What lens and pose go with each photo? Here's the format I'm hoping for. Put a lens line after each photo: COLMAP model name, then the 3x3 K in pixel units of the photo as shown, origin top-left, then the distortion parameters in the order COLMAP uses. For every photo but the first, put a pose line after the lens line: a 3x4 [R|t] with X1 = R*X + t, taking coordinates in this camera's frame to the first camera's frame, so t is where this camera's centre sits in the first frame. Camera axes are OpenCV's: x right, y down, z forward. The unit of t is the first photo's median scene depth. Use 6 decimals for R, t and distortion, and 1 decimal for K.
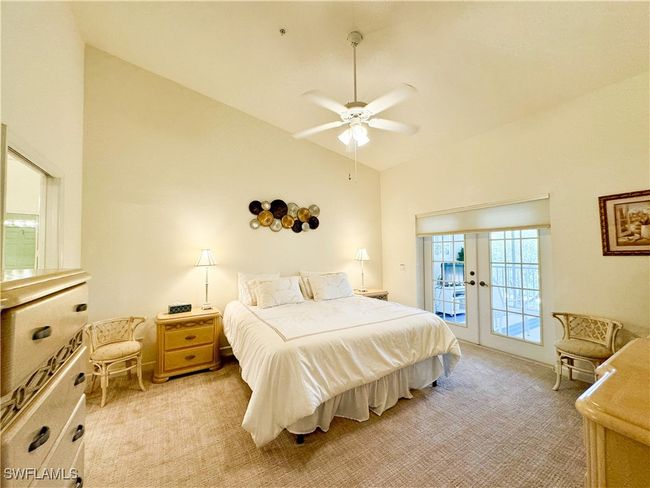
lens RADIAL K [[257.8, 0, 321.7], [0, 257.8, 244.2], [0, 0, 1]] dist [-0.002509, -0.000189]
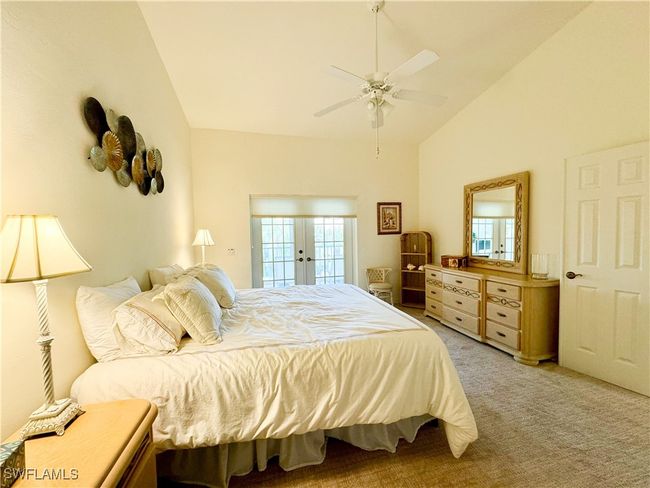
lens RADIAL K [[257.8, 0, 322.5], [0, 257.8, 245.3], [0, 0, 1]] dist [-0.002509, -0.000189]
pose [[0.309350, -0.037925, 0.950192, -0.568571], [-0.015535, 0.998870, 0.044926, 0.031086], [-0.950821, -0.028659, 0.308412, 0.590153]]
